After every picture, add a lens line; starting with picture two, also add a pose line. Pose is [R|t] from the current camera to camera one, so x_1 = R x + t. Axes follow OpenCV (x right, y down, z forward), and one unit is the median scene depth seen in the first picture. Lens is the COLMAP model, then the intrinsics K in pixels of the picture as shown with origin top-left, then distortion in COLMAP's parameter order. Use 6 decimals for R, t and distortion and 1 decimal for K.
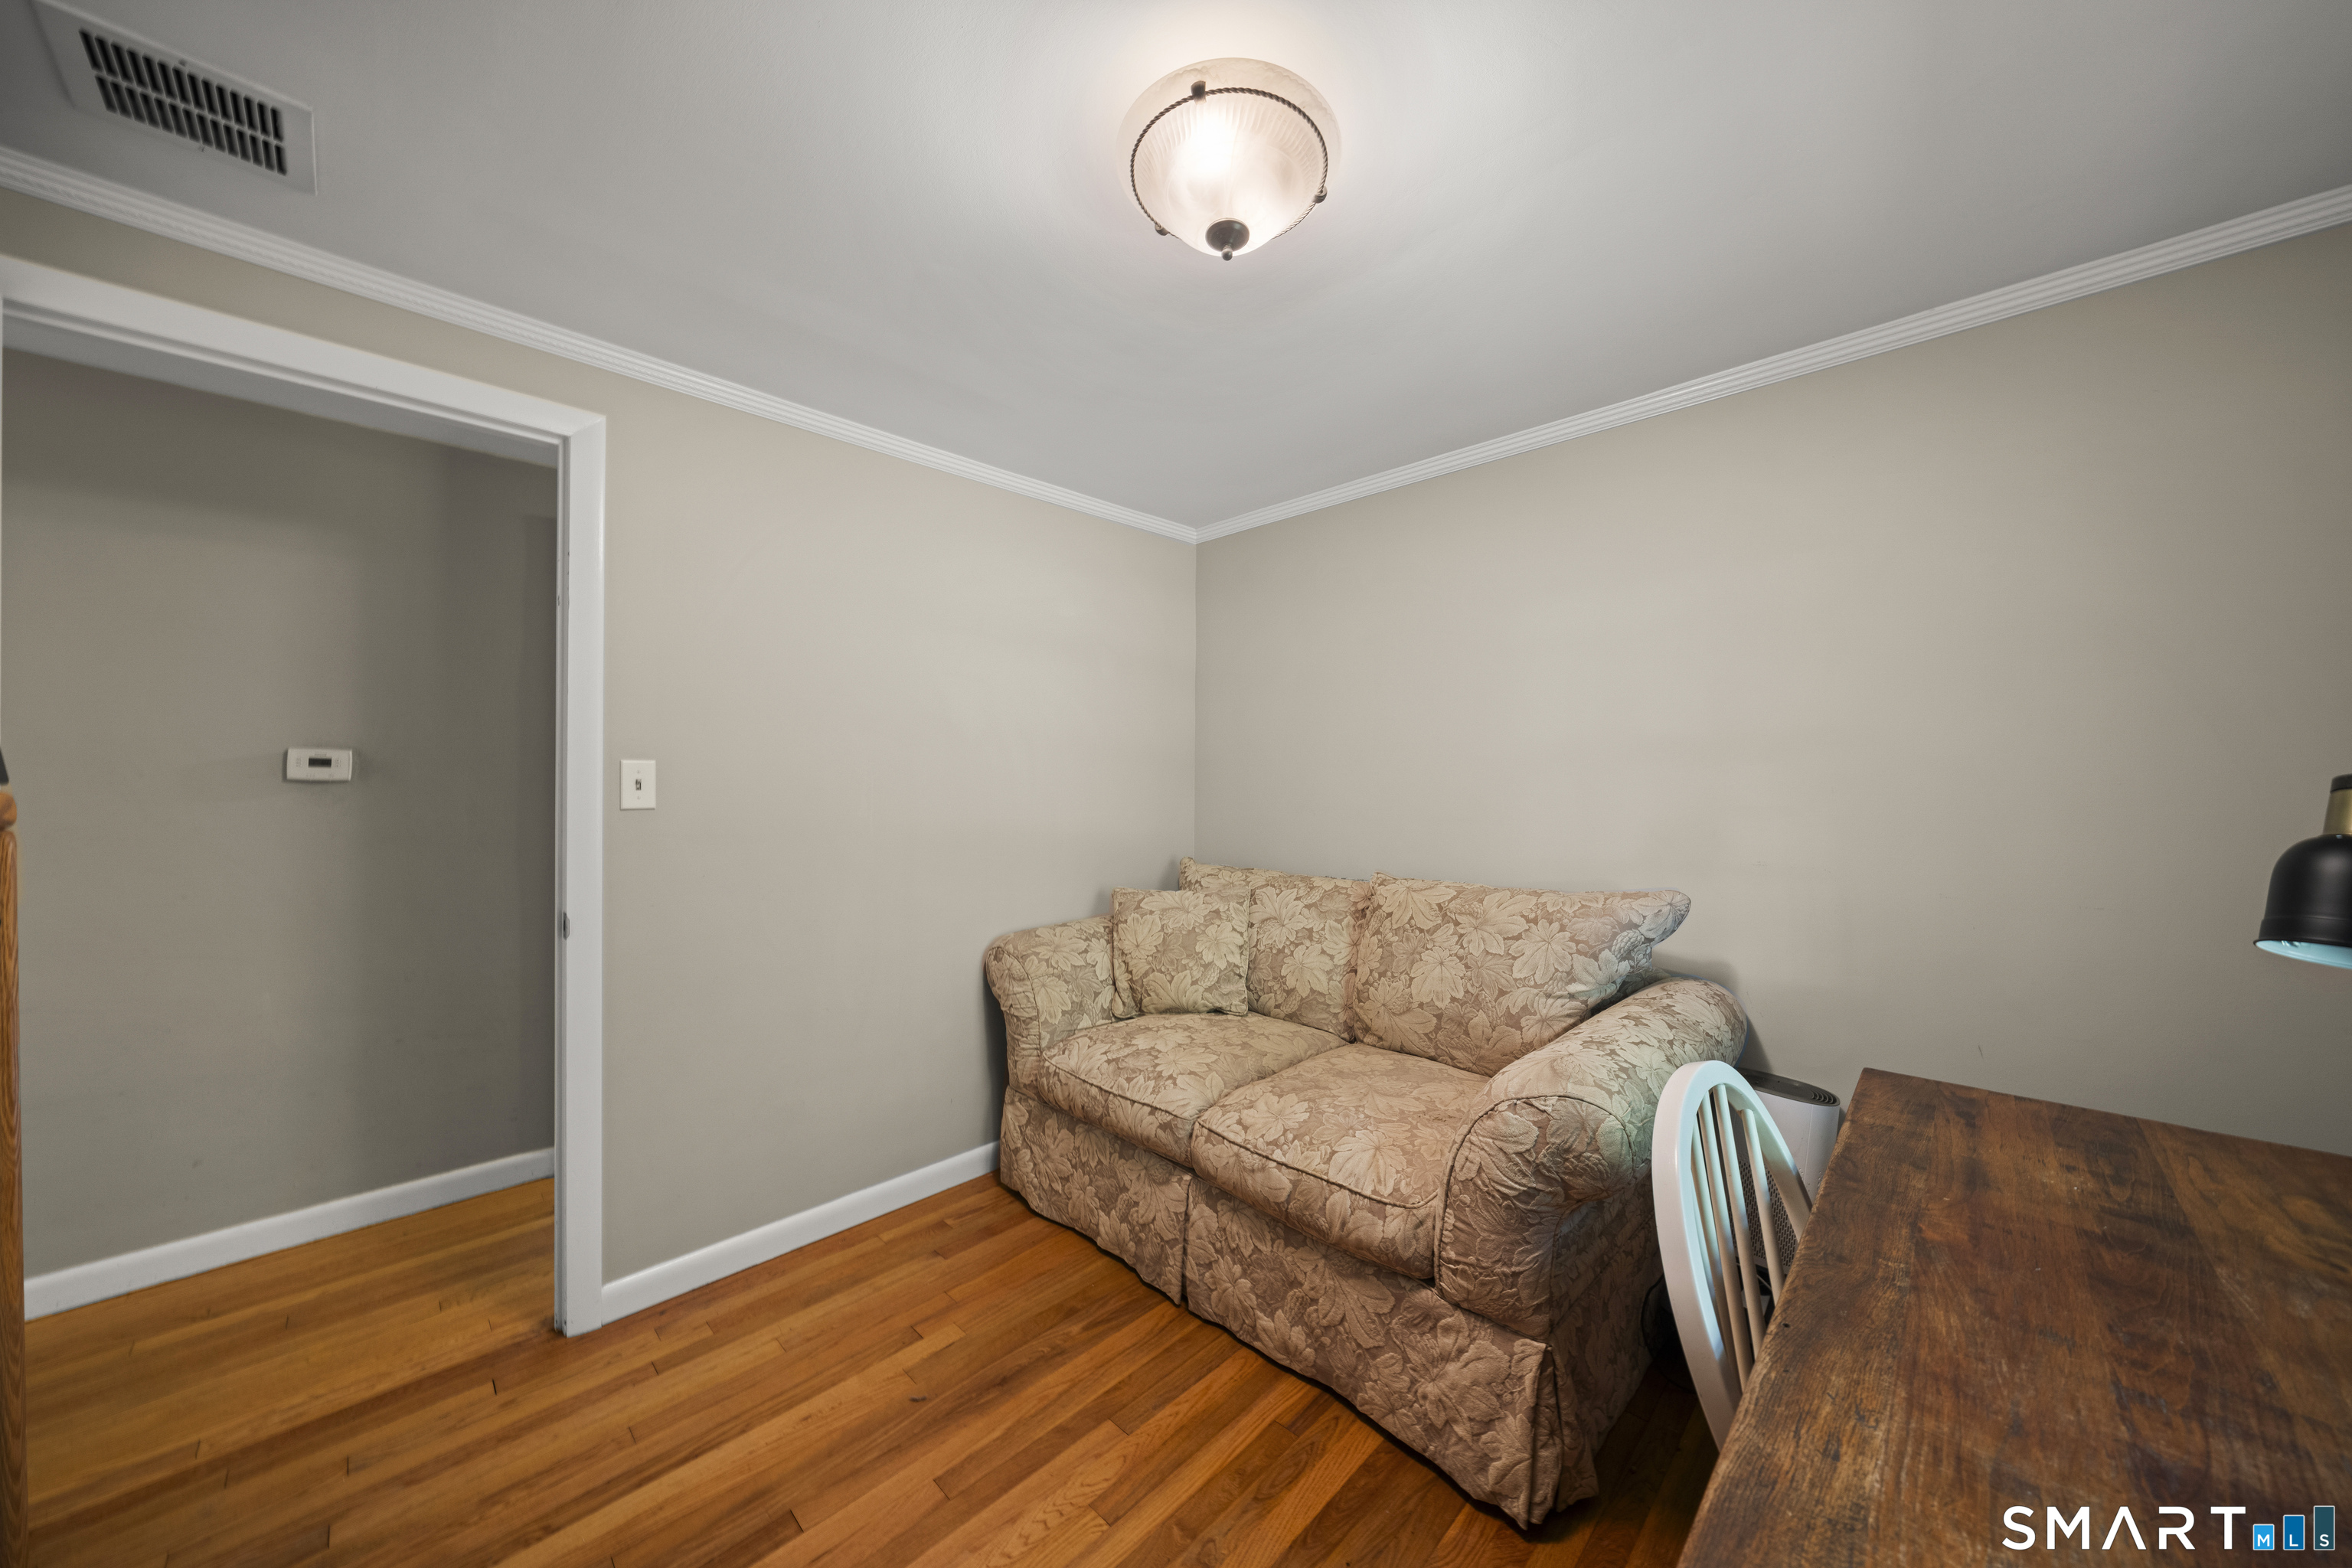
lens RADIAL K [[814.2, 0, 1183.7], [0, 814.2, 787.2], [0, 0, 1]] dist [-0.005622, 0.000479]
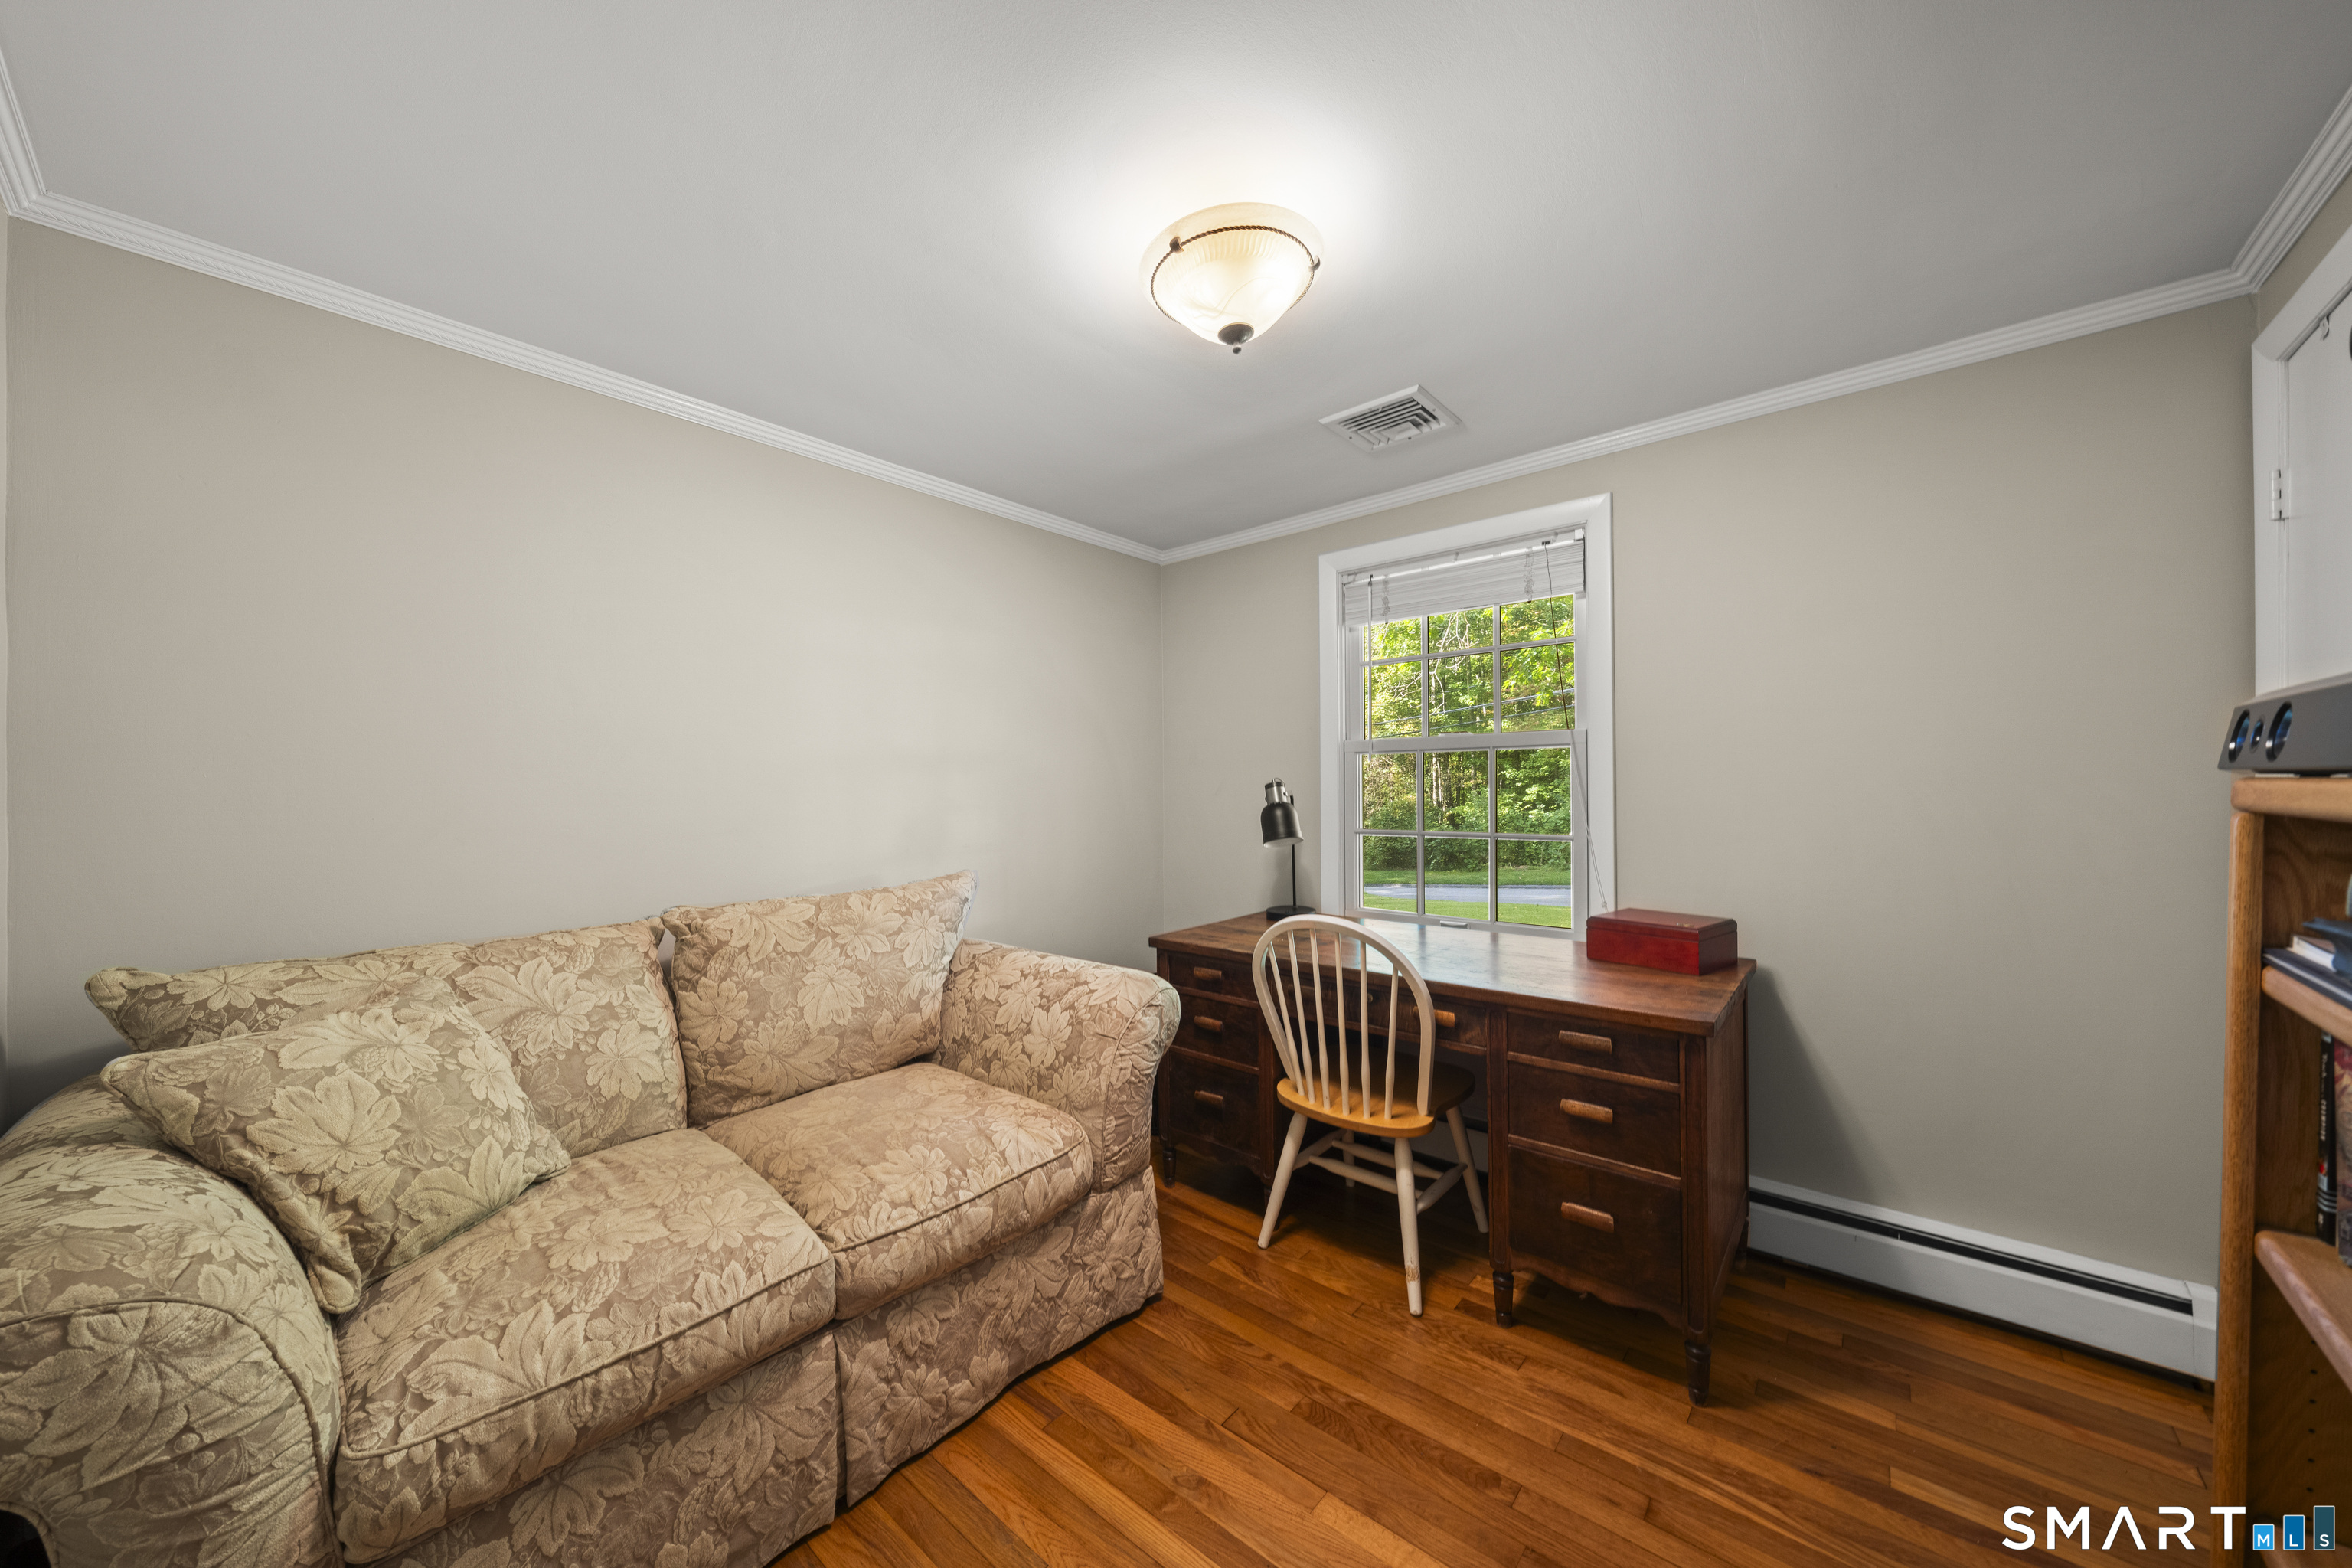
lens RADIAL K [[814.2, 0, 1183.9], [0, 814.2, 781.6], [0, 0, 1]] dist [-0.005622, 0.000479]
pose [[-0.068923, 0.001389, 0.997621, -0.770085], [0.013565, 0.999908, -0.000455, -0.011071], [-0.997530, 0.013501, -0.068935, 0.759810]]
